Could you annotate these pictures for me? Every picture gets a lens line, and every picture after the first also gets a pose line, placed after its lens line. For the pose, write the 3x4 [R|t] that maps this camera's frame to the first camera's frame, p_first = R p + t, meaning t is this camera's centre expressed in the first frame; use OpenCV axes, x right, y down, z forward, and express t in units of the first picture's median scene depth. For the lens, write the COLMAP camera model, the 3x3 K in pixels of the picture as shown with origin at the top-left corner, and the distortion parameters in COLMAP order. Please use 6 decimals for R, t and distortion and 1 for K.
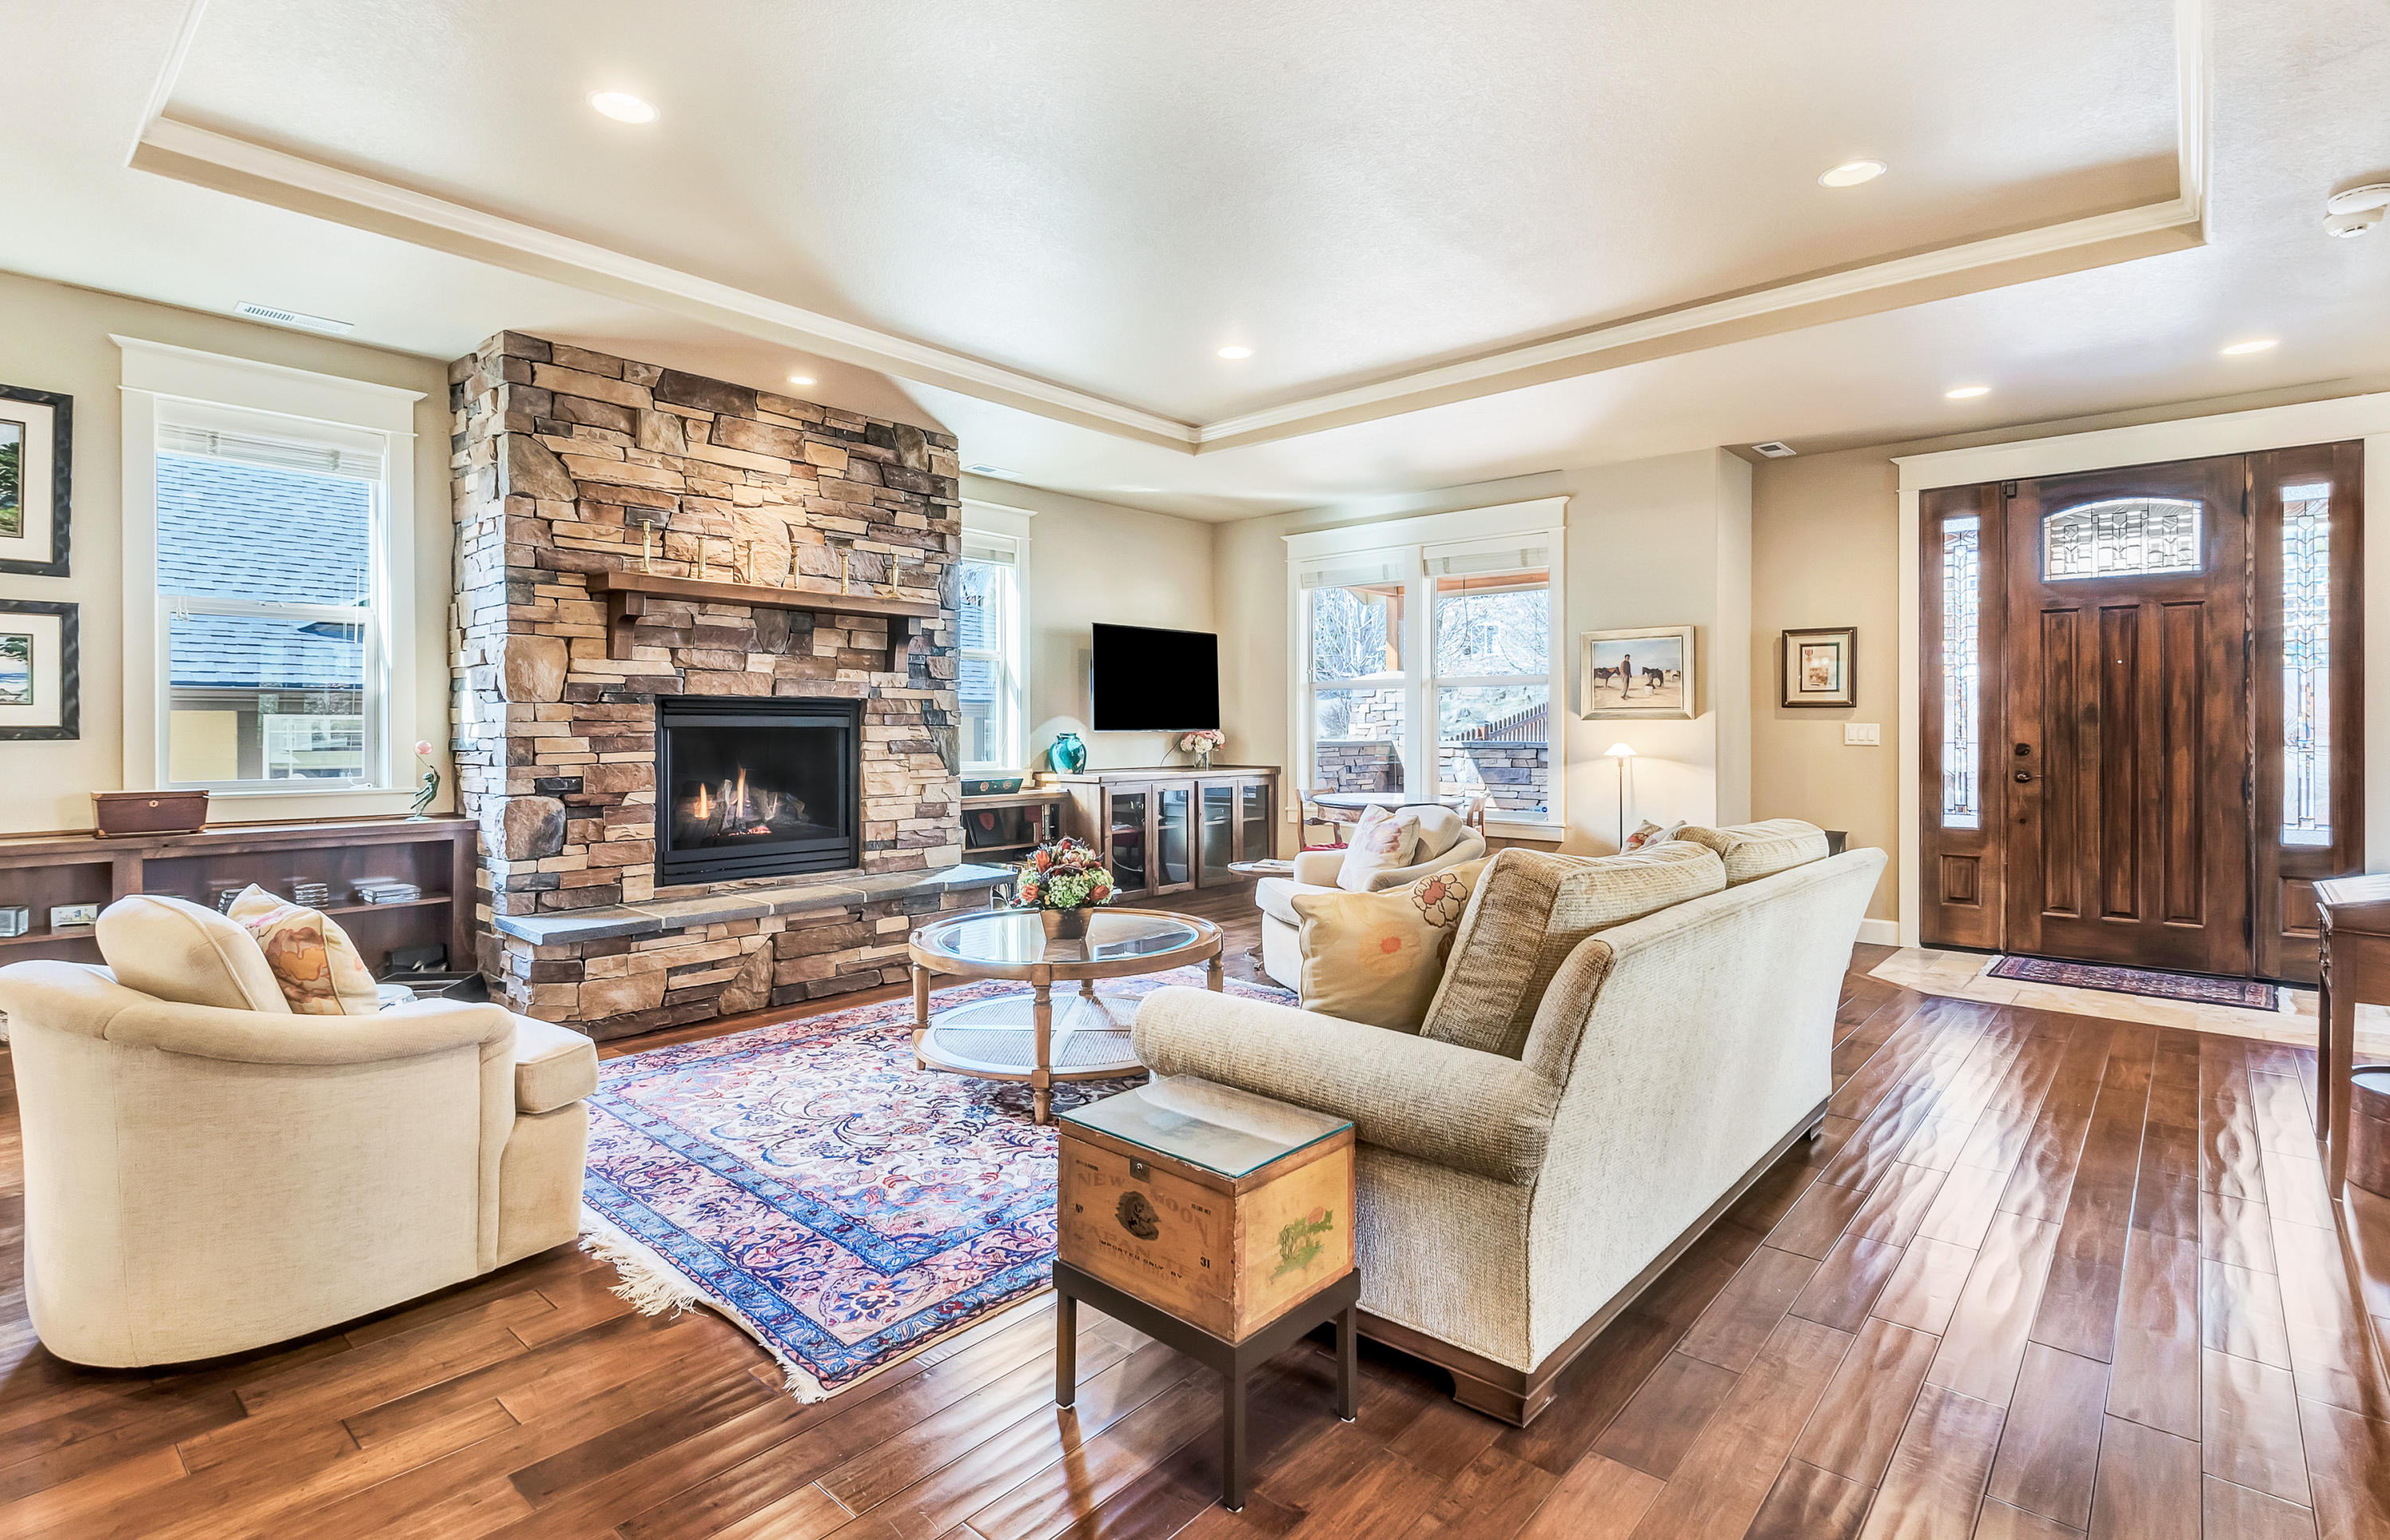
lens RADIAL K [[1150.4, 0, 1207.2], [0, 1150.4, 744.6], [0, 0, 1]] dist [-0.004595, -0.000734]
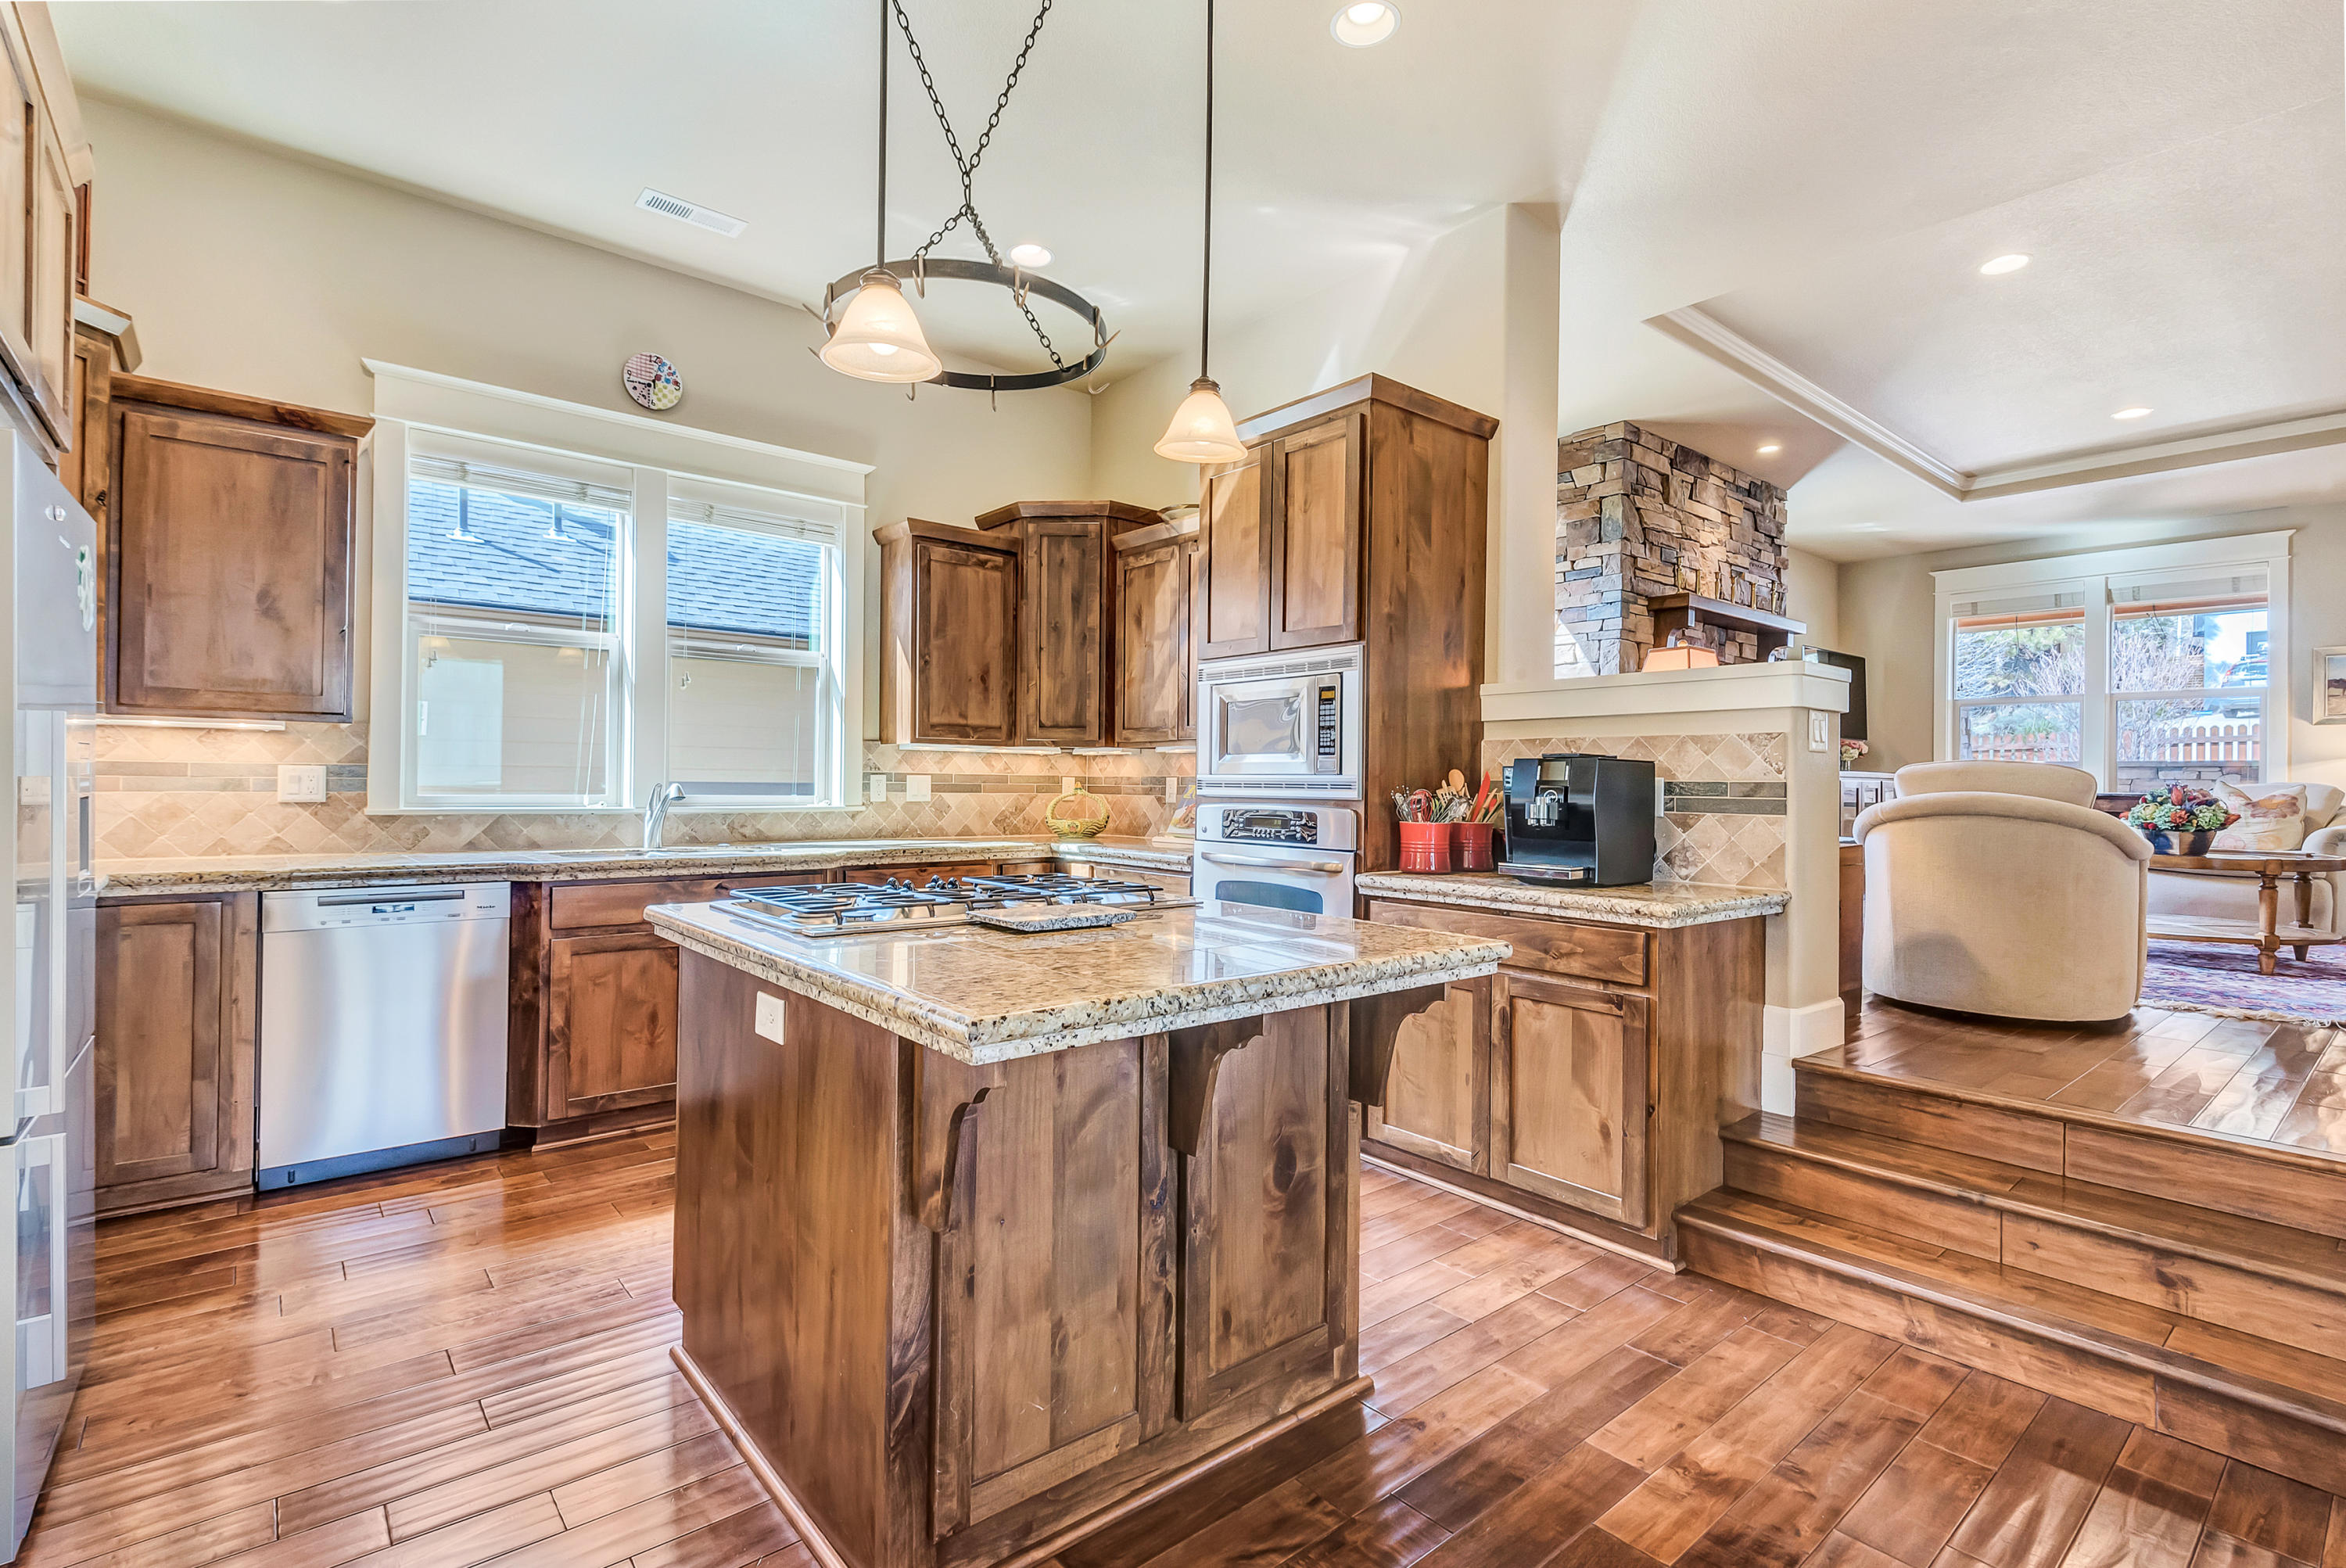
lens RADIAL K [[1105.1, 0, 1158.4], [0, 1105.1, 796.5], [0, 0, 1]] dist [-0.012442, -0.008734]
pose [[0.980173, 0.013770, -0.197663, -0.691156], [-0.014341, 0.999896, -0.001456, 0.080382], [0.197622, 0.004262, 0.980269, -0.320323]]
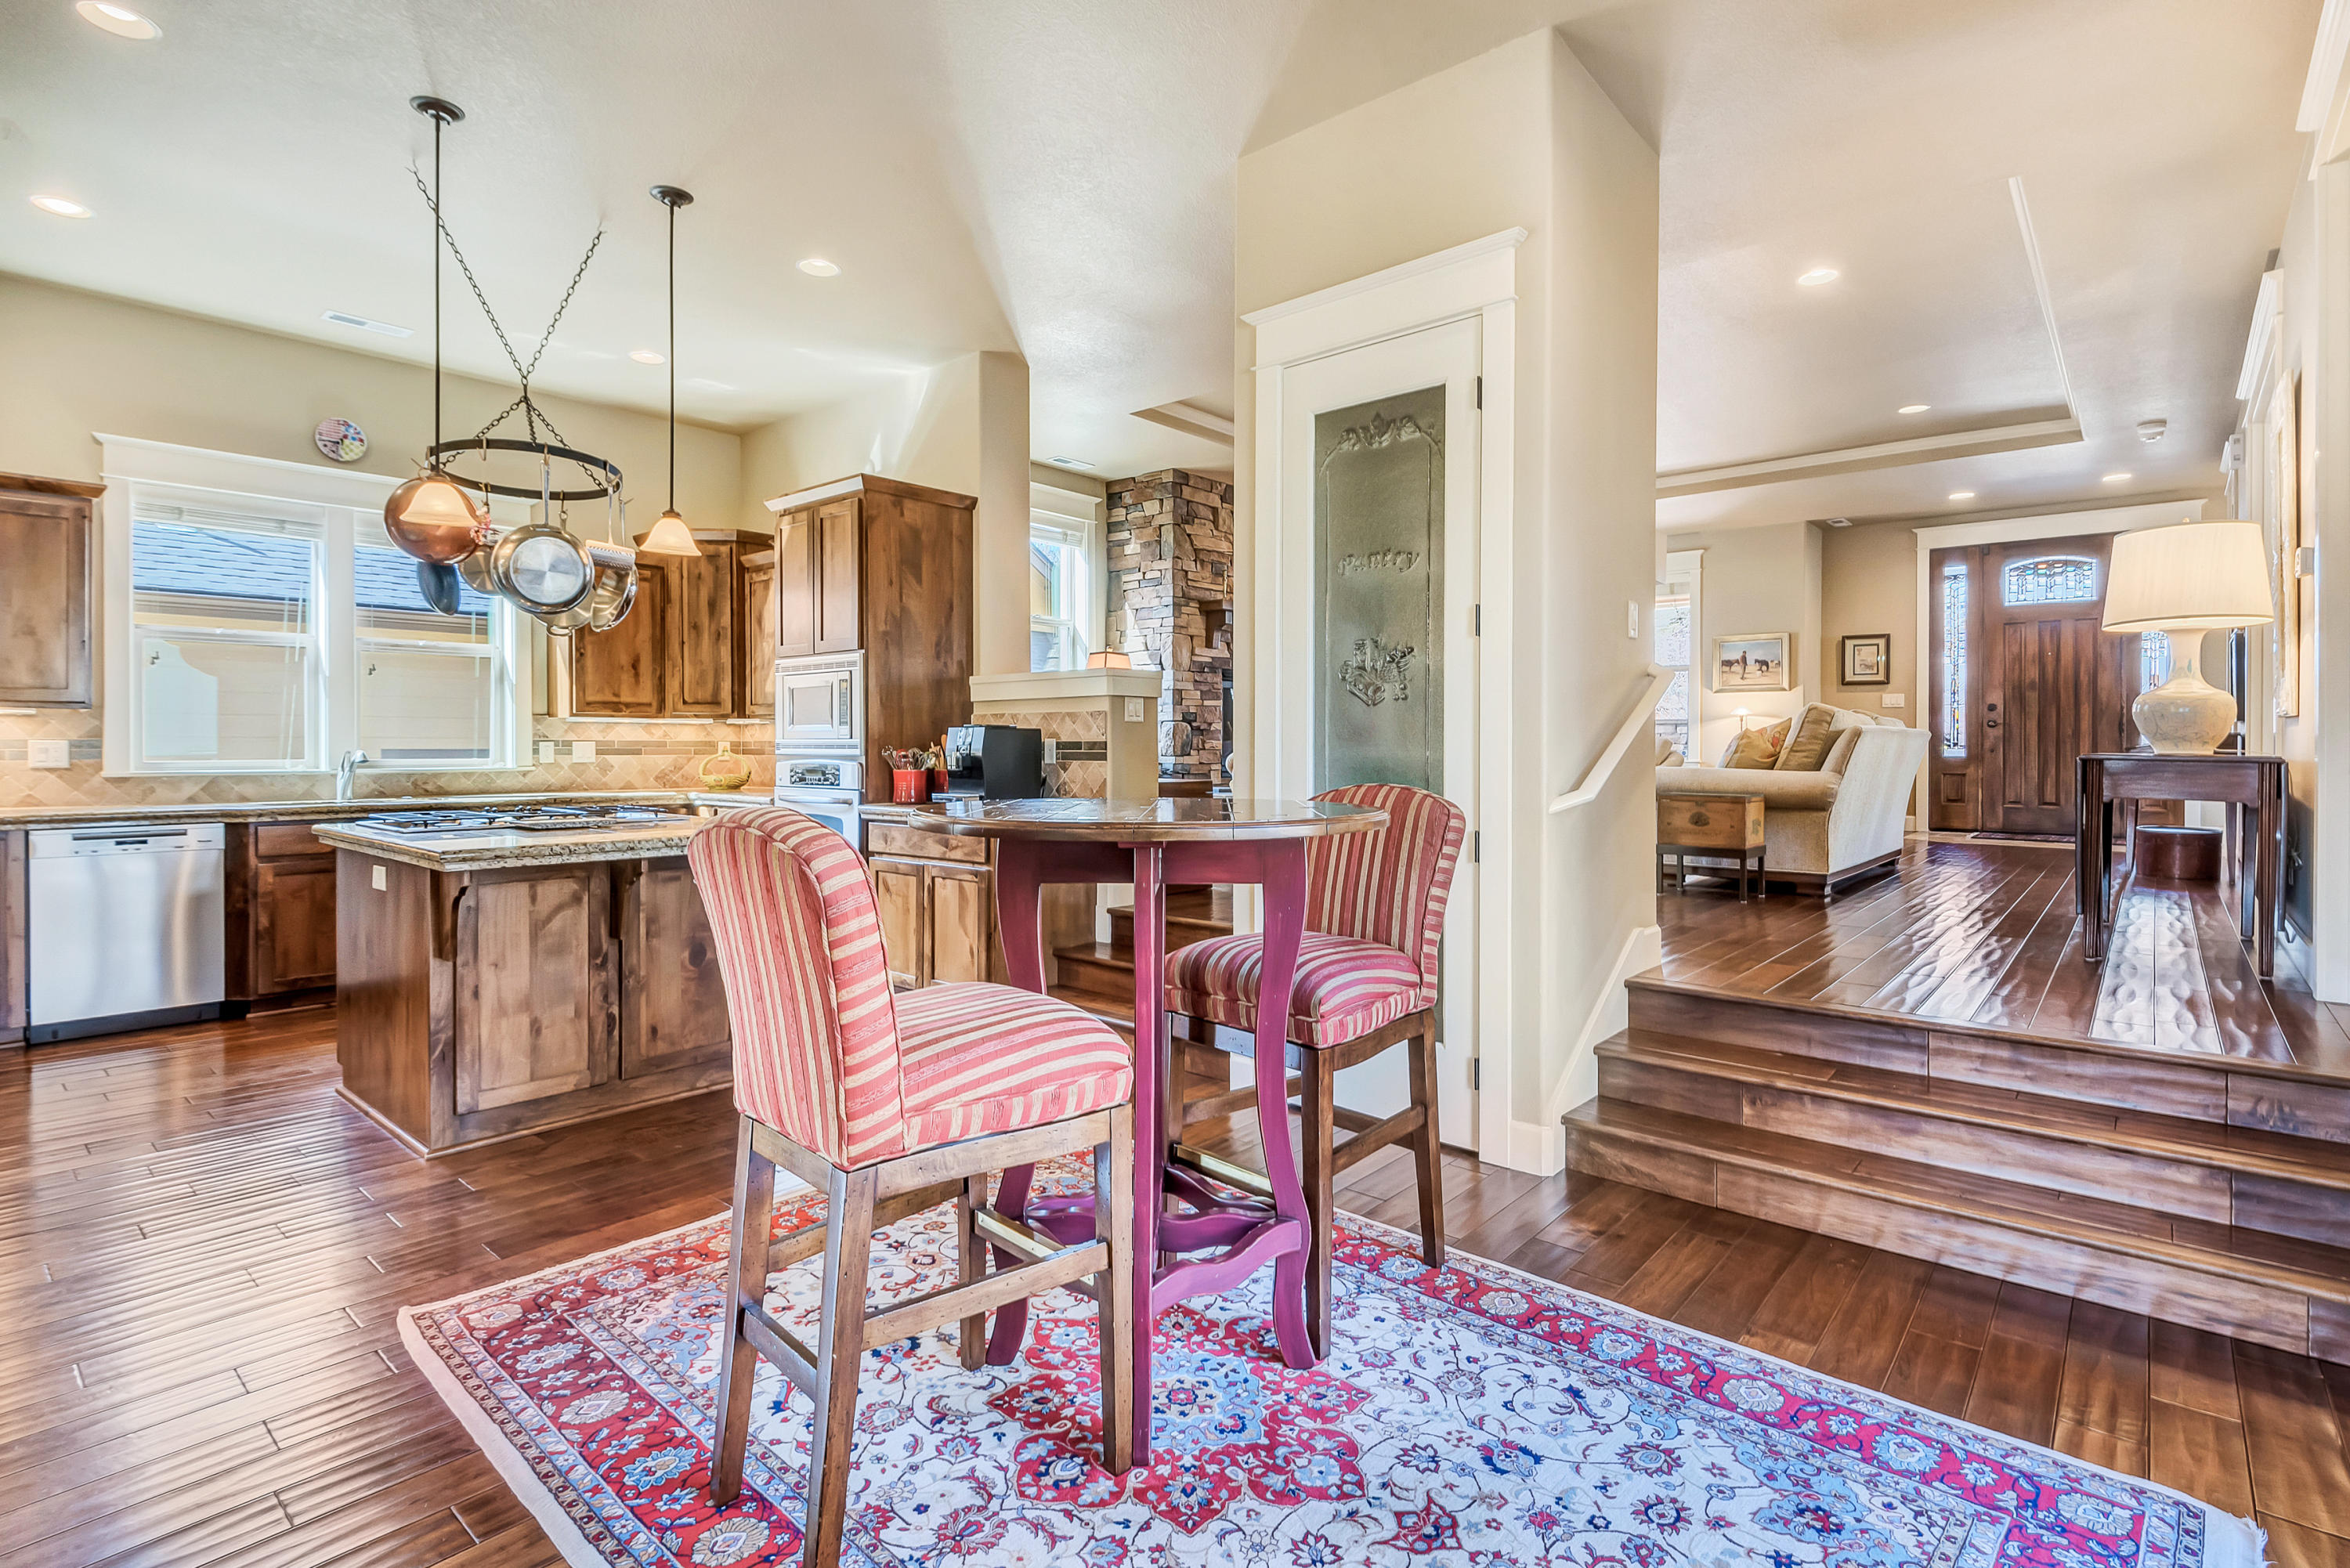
lens RADIAL K [[1106.9, 0, 1199.1], [0, 1106.9, 769.0], [0, 0, 1]] dist [-0.012442, -0.008734]
pose [[0.999981, 0.000641, -0.006166, -0.431664], [-0.000593, 0.999970, 0.007787, 0.083394], [0.006170, -0.007783, 0.999951, -0.600979]]
